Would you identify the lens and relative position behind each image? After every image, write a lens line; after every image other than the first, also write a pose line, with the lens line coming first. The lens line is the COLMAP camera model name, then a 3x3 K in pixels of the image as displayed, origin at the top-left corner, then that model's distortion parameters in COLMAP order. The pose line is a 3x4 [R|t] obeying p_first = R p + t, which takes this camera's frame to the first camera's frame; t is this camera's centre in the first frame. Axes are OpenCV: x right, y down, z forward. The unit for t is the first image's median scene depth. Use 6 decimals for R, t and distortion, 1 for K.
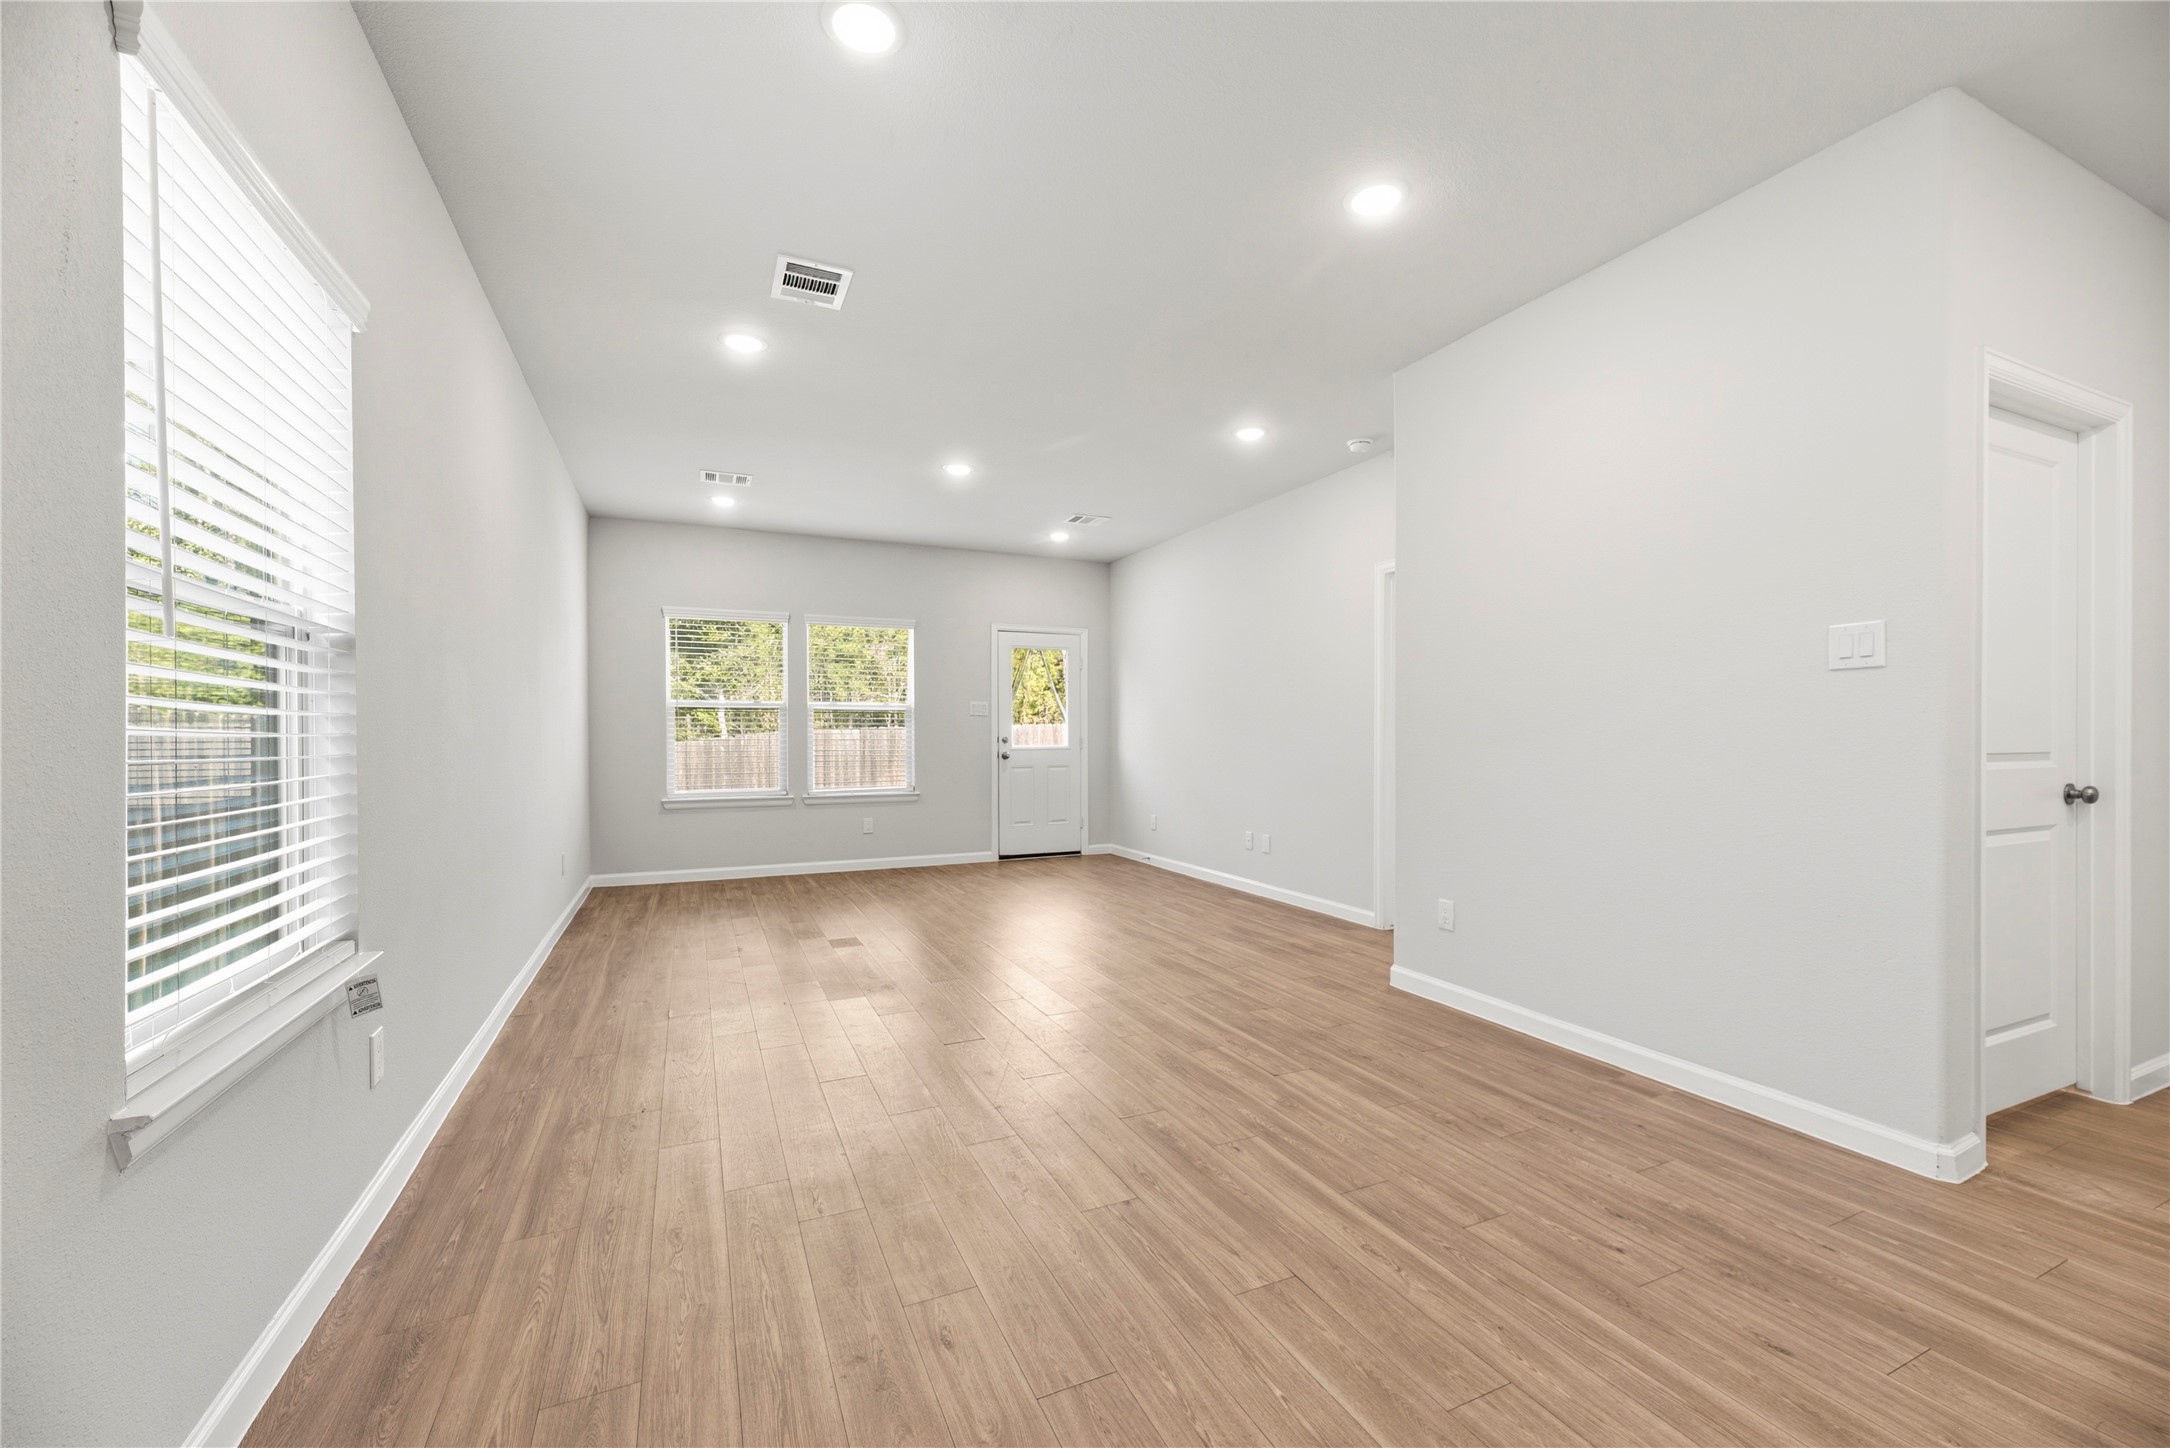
lens RADIAL K [[867.3, 0, 1096.0], [0, 867.3, 739.5], [0, 0, 1]] dist [0.001873, 0.000066]
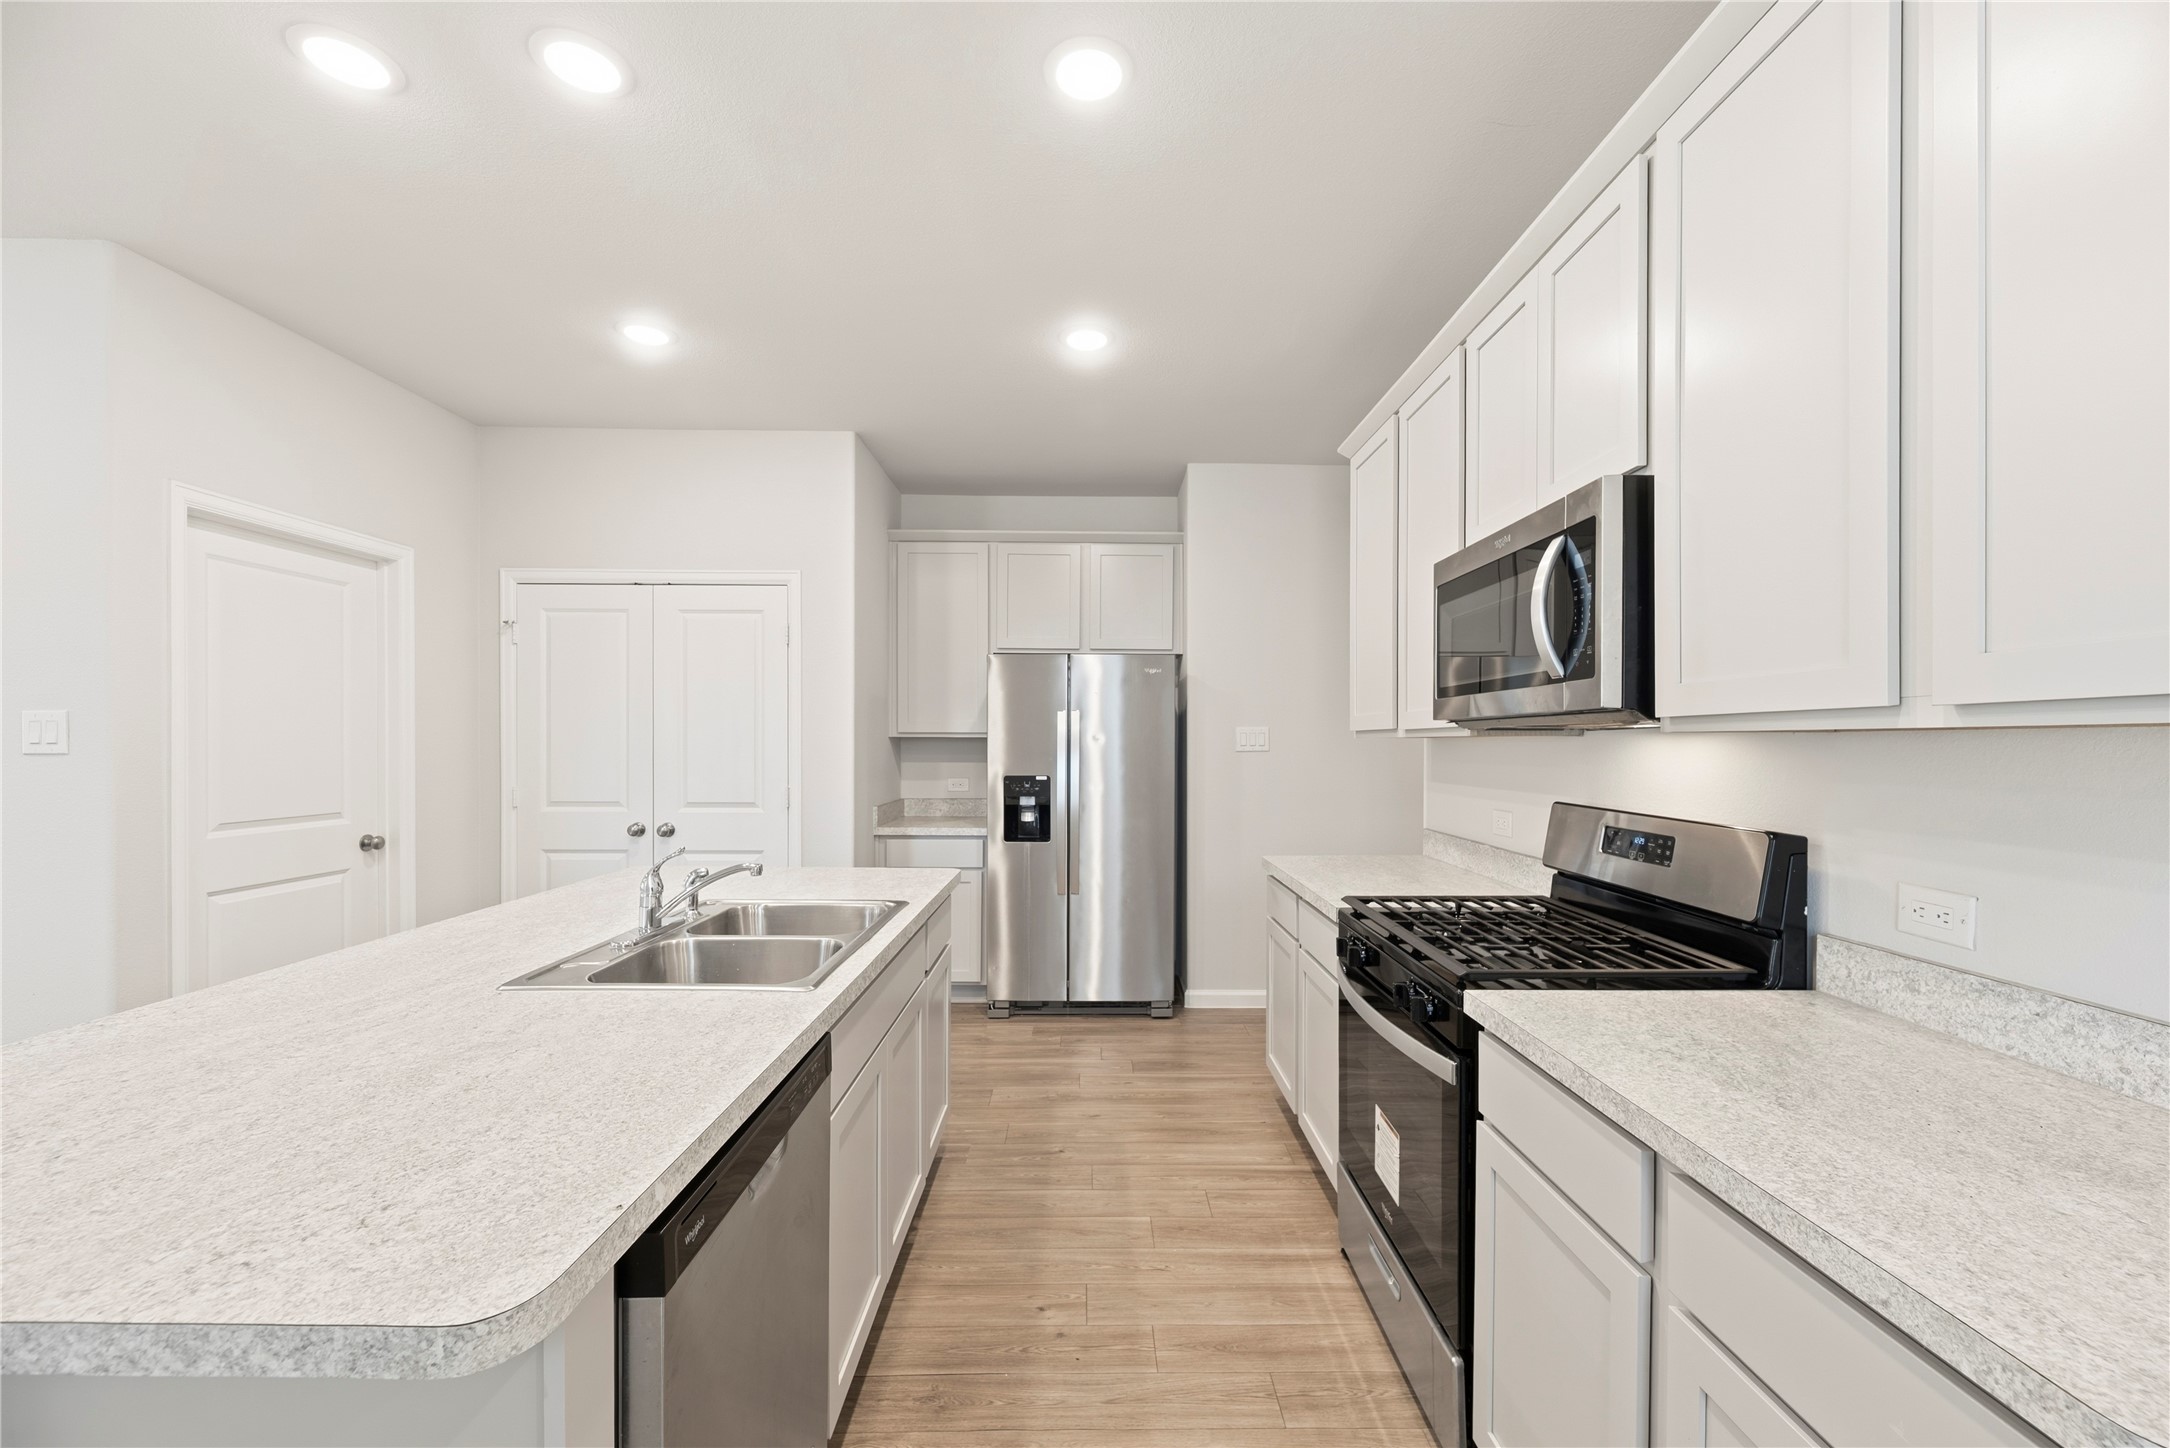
lens RADIAL K [[877.3, 0, 1100.6], [0, 877.3, 746.6], [0, 0, 1]] dist [0.001034, -0.000441]
pose [[0.410359, -0.002986, 0.911919, 0.228292], [-0.000035, 0.999995, 0.003290, -0.049440], [-0.911924, -0.001382, 0.410357, -0.305959]]
